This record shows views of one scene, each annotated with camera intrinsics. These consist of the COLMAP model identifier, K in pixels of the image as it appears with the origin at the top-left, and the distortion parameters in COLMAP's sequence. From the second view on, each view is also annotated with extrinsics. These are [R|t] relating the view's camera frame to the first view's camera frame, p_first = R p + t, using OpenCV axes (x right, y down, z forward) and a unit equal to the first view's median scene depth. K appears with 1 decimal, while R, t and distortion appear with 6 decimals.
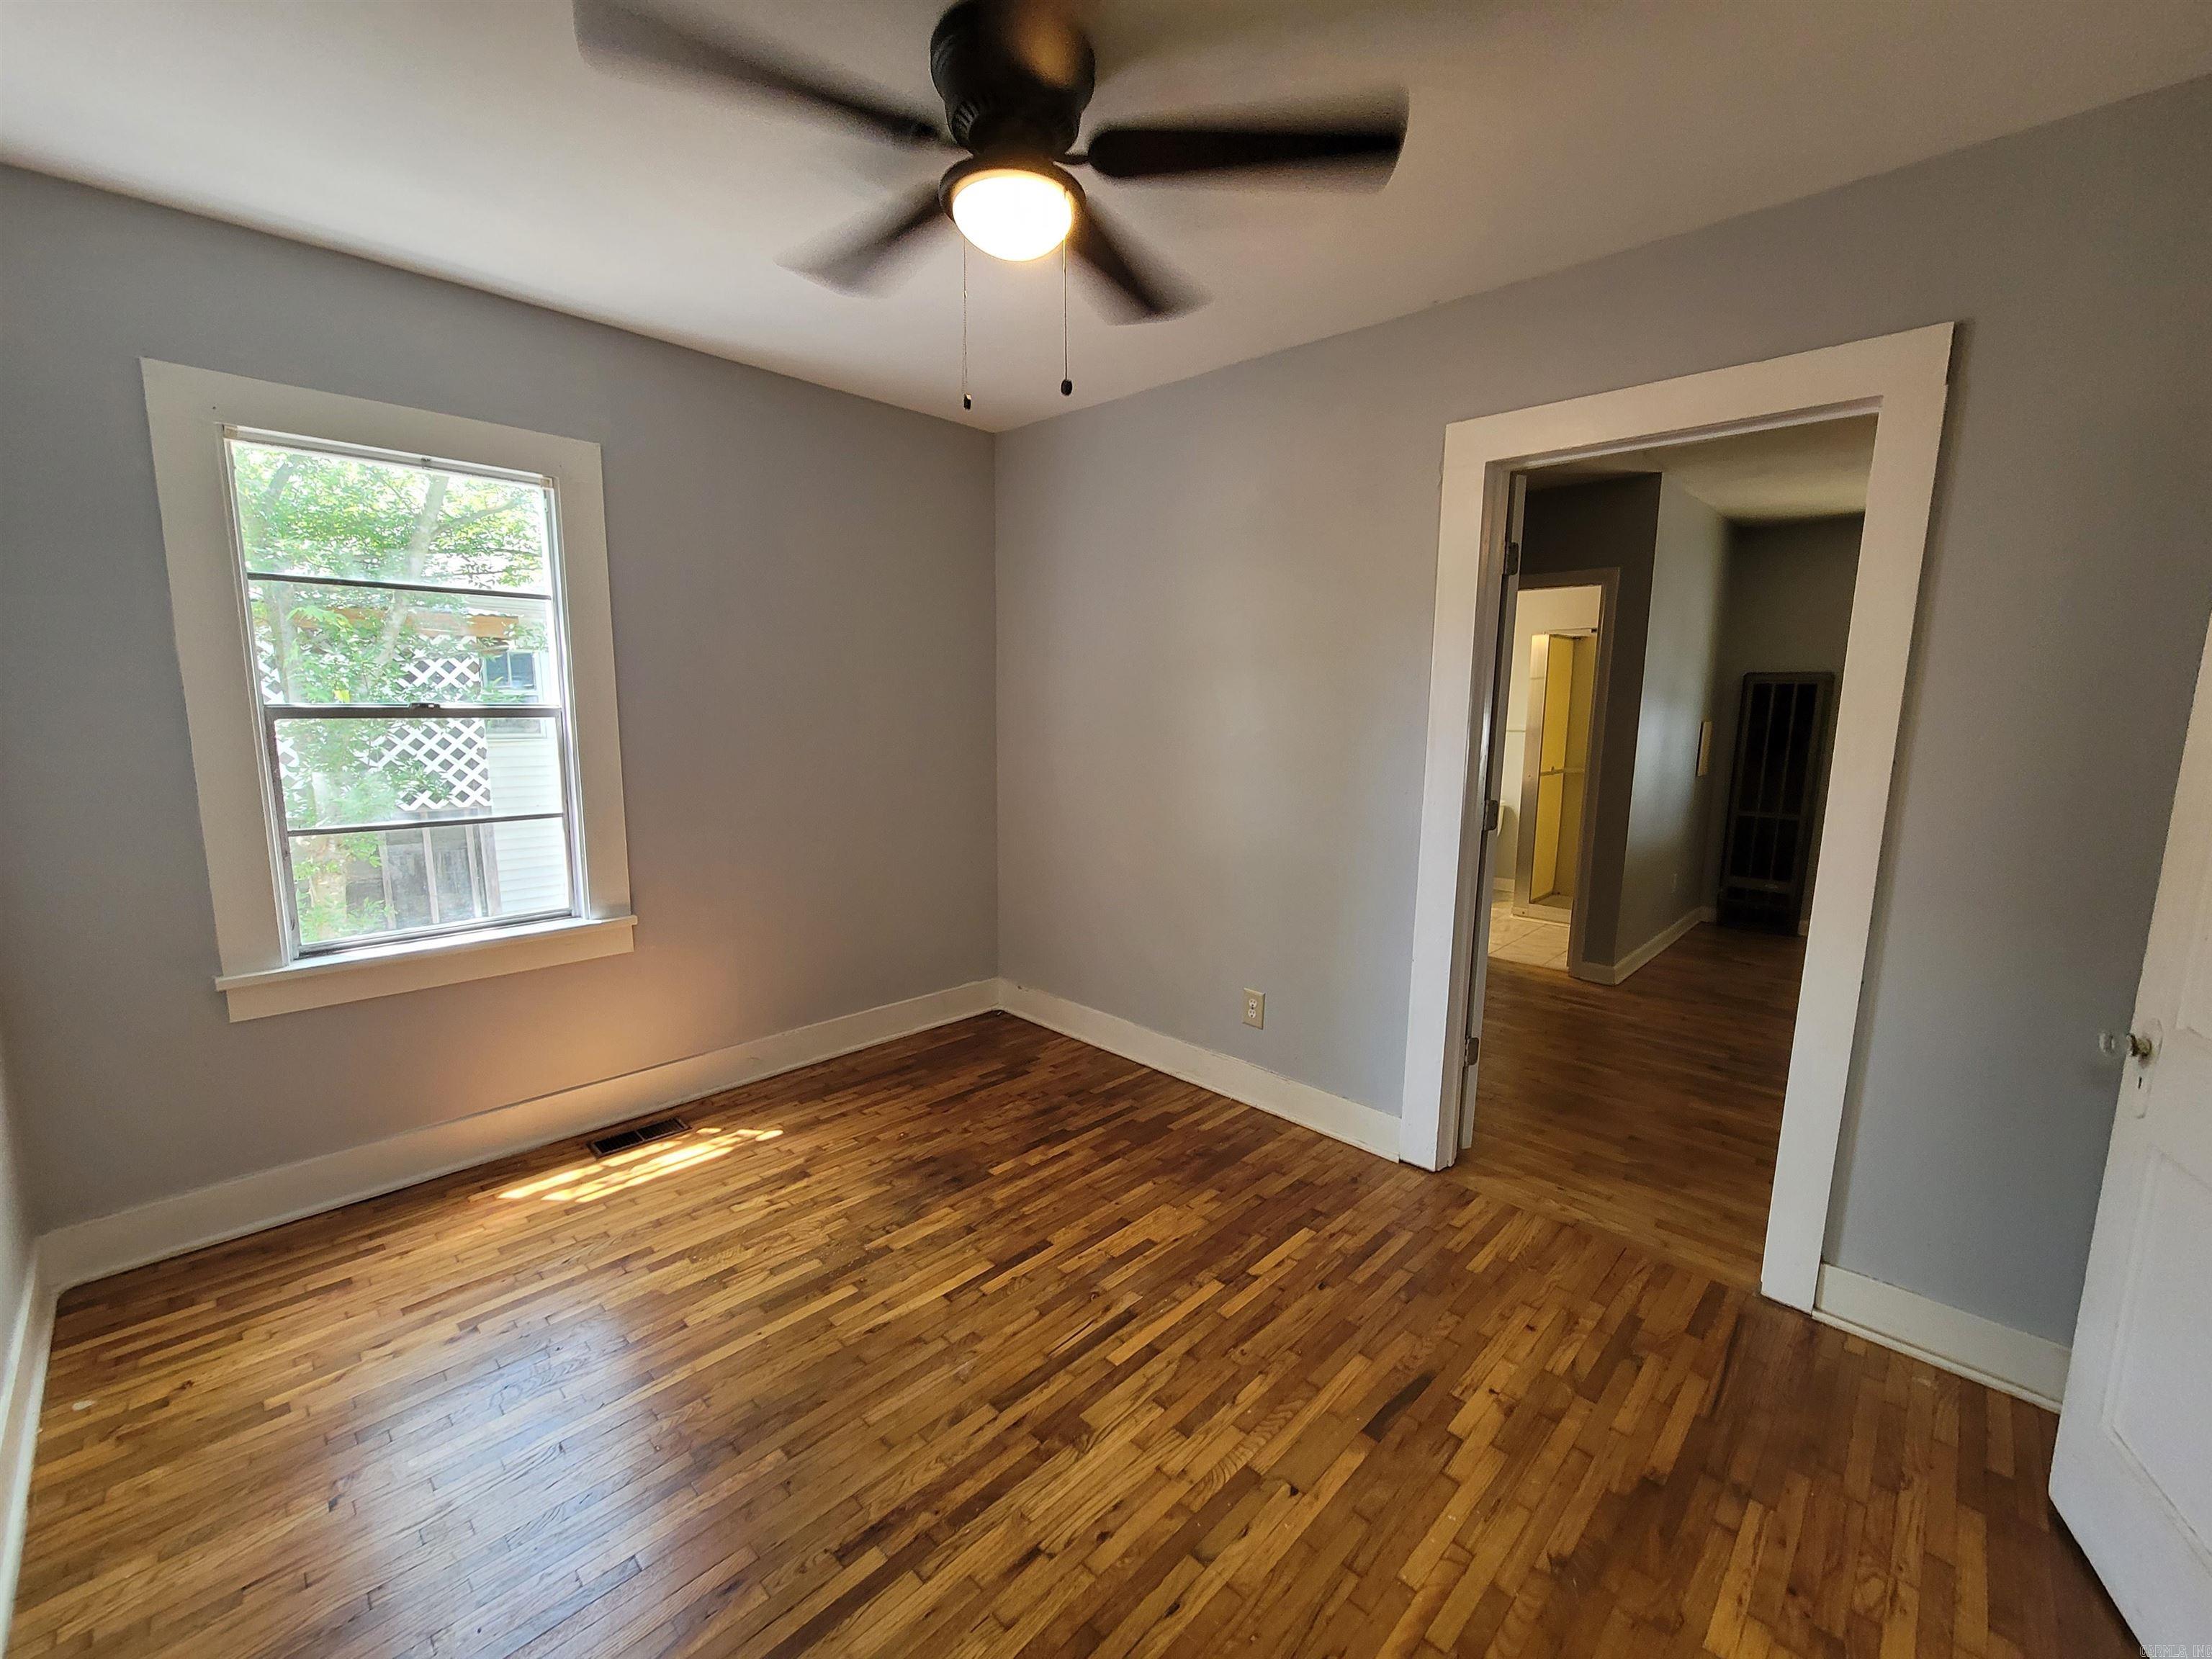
lens RADIAL K [[908.4, 0, 1110.5], [0, 908.4, 834.6], [0, 0, 1]] dist [0.000282, 0.000772]
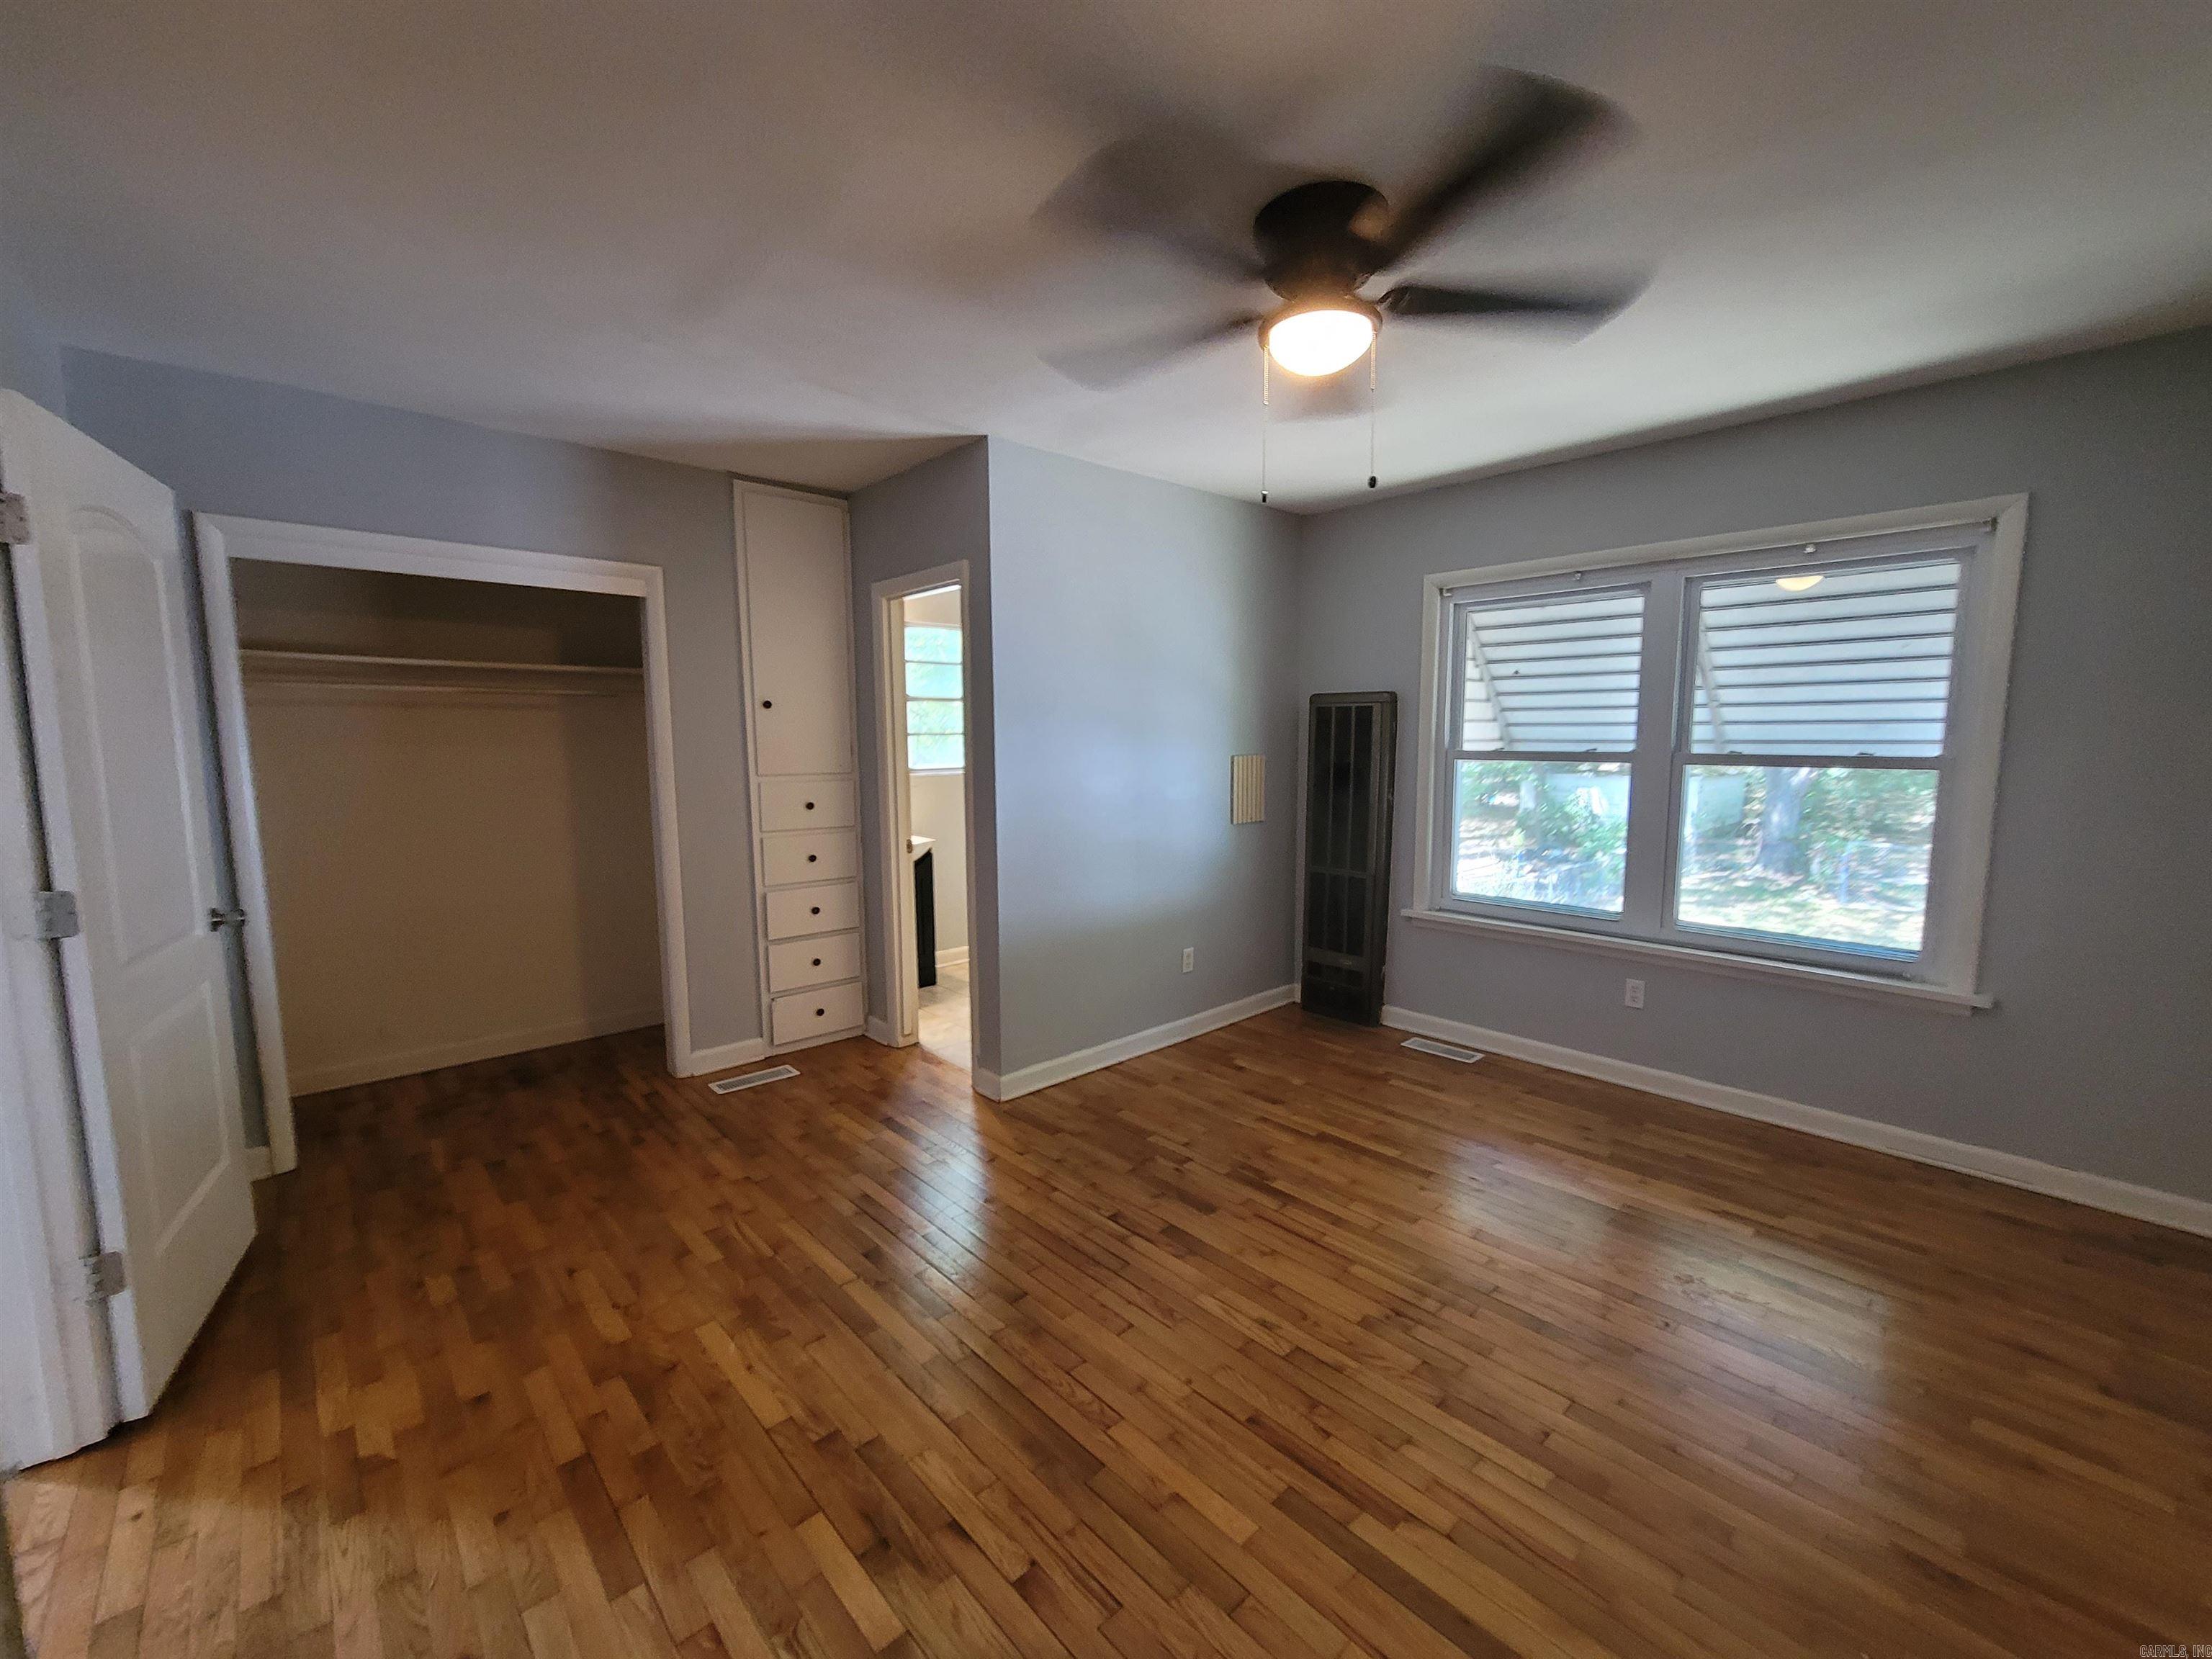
lens RADIAL K [[906.9, 0, 1117.8], [0, 906.9, 837.3], [0, 0, 1]] dist [-0.000281, 0.000317]
pose [[0.998307, -0.006206, -0.057827, 1.401706], [0.004173, 0.999371, -0.035216, -0.057440], [0.058009, 0.034915, 0.997705, 0.475369]]
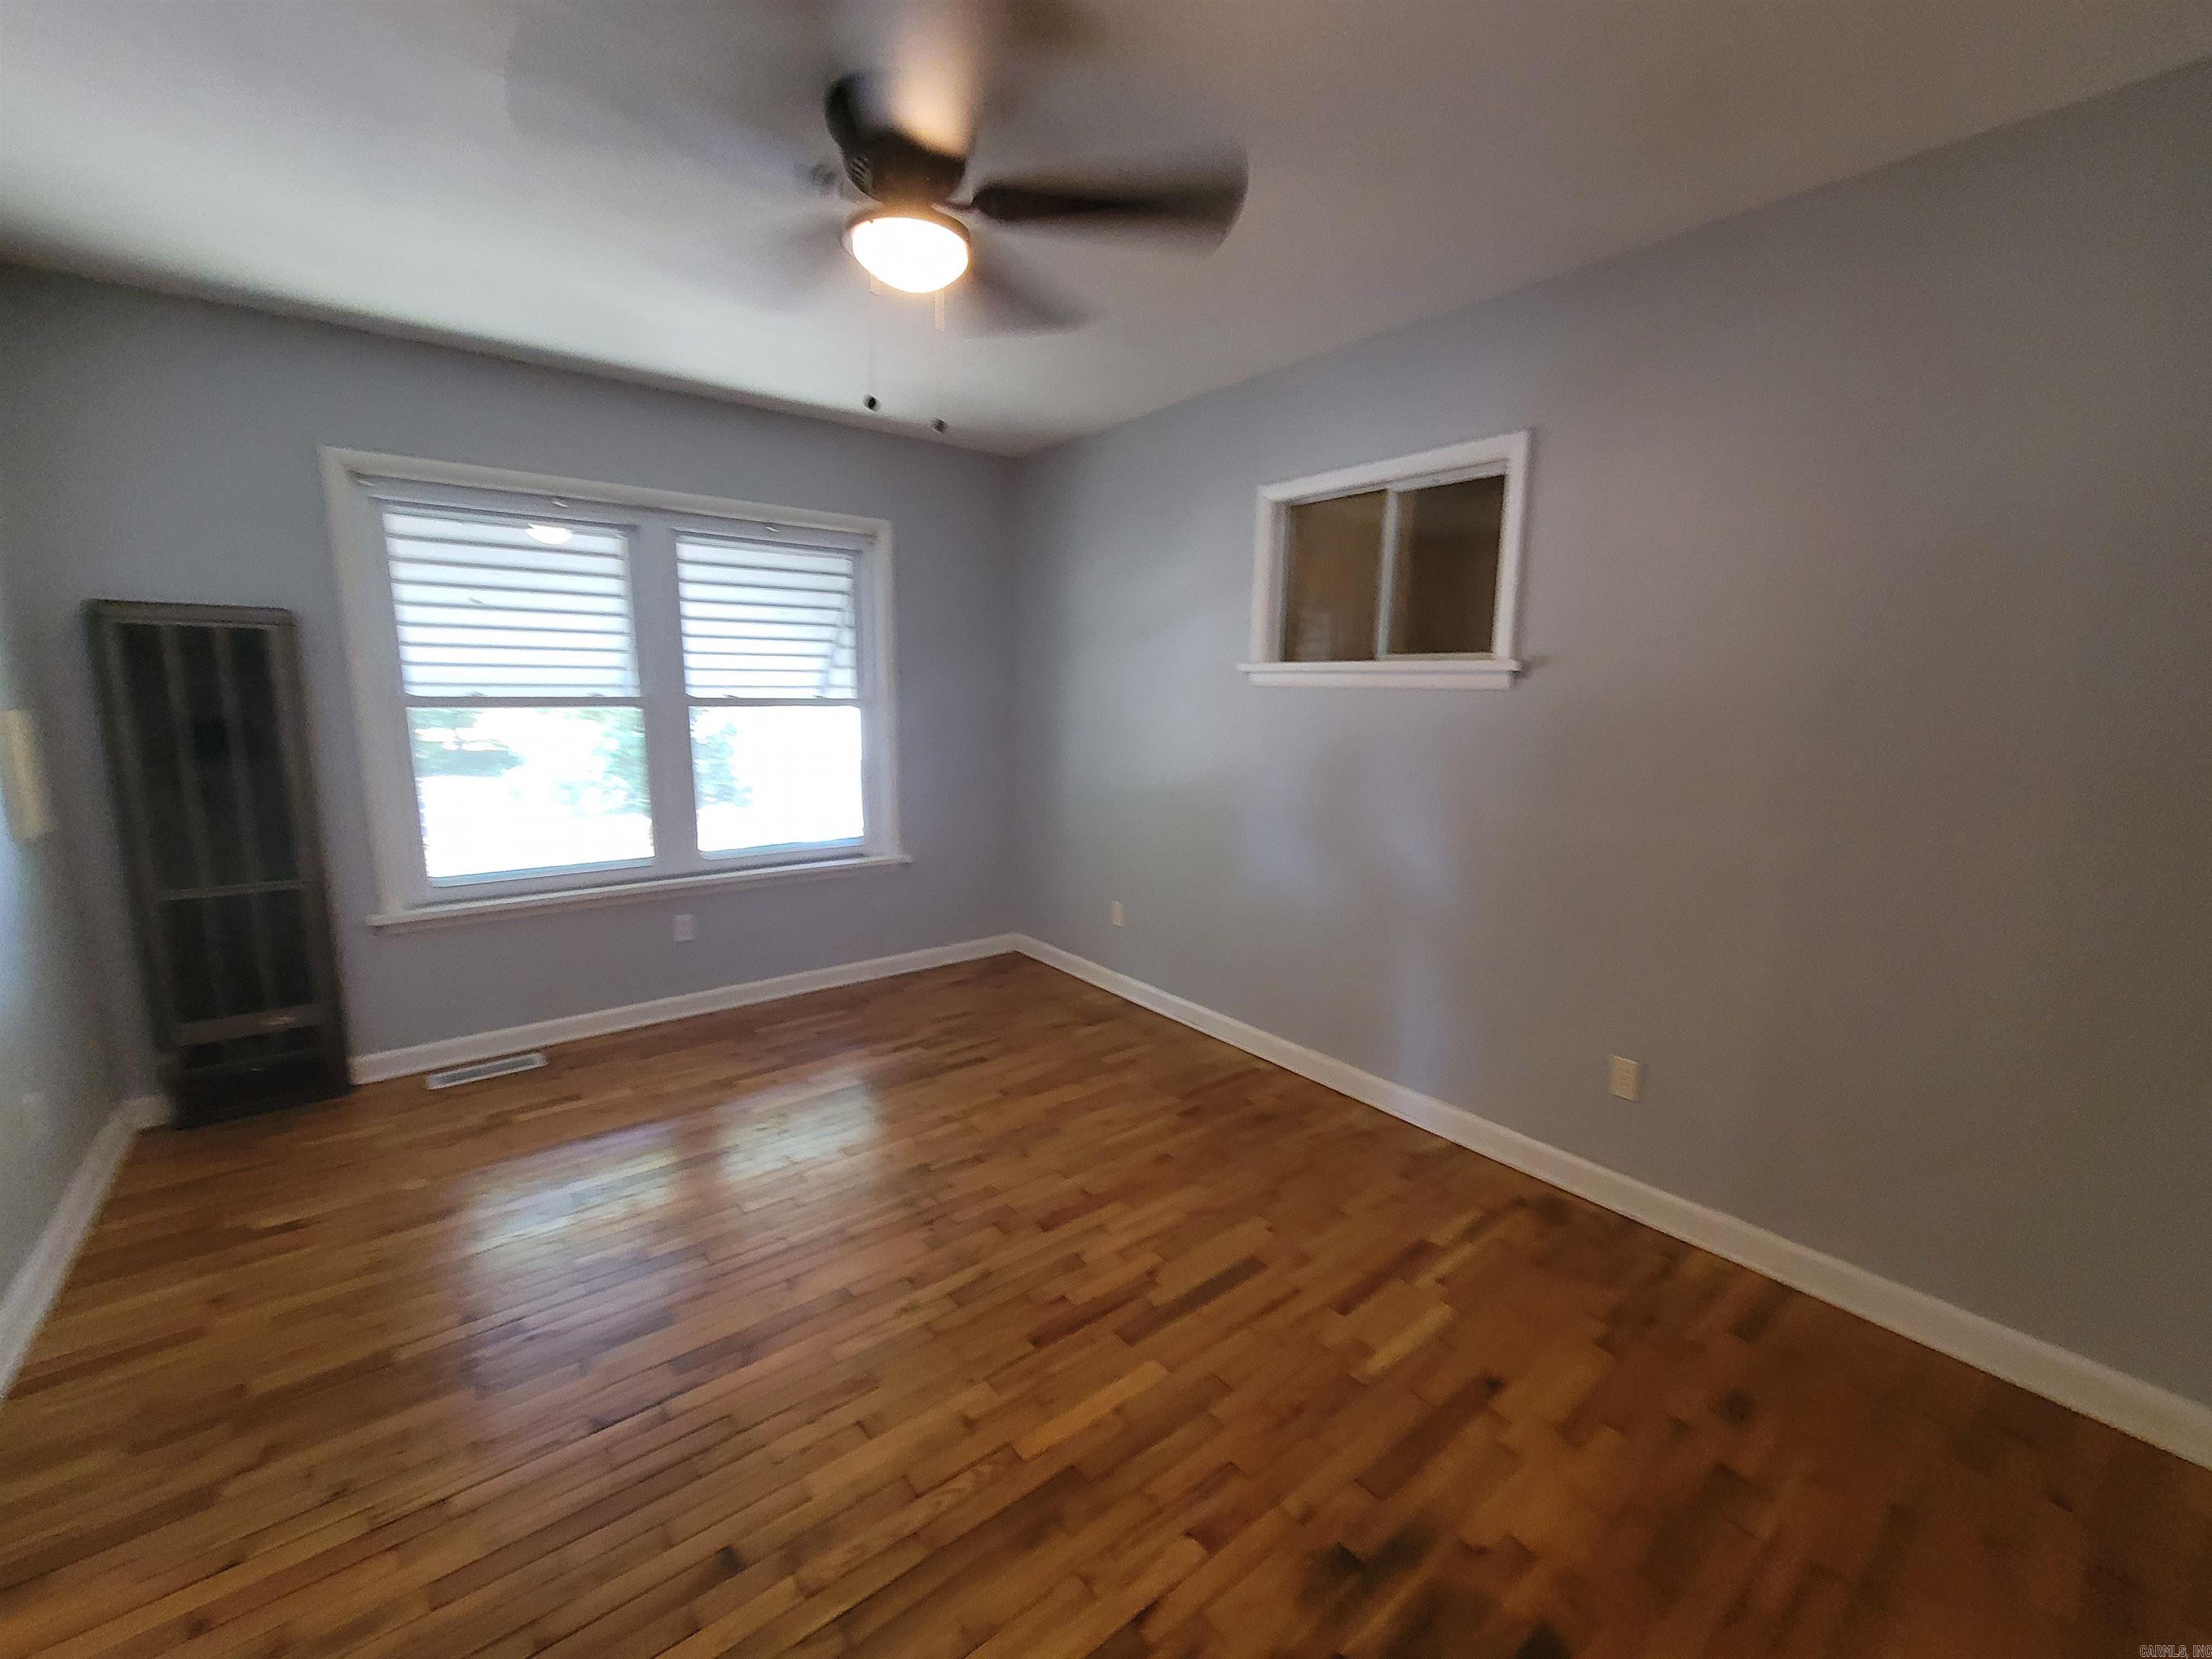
lens RADIAL K [[906.9, 0, 1117.8], [0, 906.9, 837.3], [0, 0, 1]] dist [-0.000281, 0.000317]
pose [[0.127742, -0.171900, 0.976797, 0.727105], [0.136021, 0.978596, 0.154428, -0.146325], [-0.982436, 0.113138, 0.148390, 1.063914]]
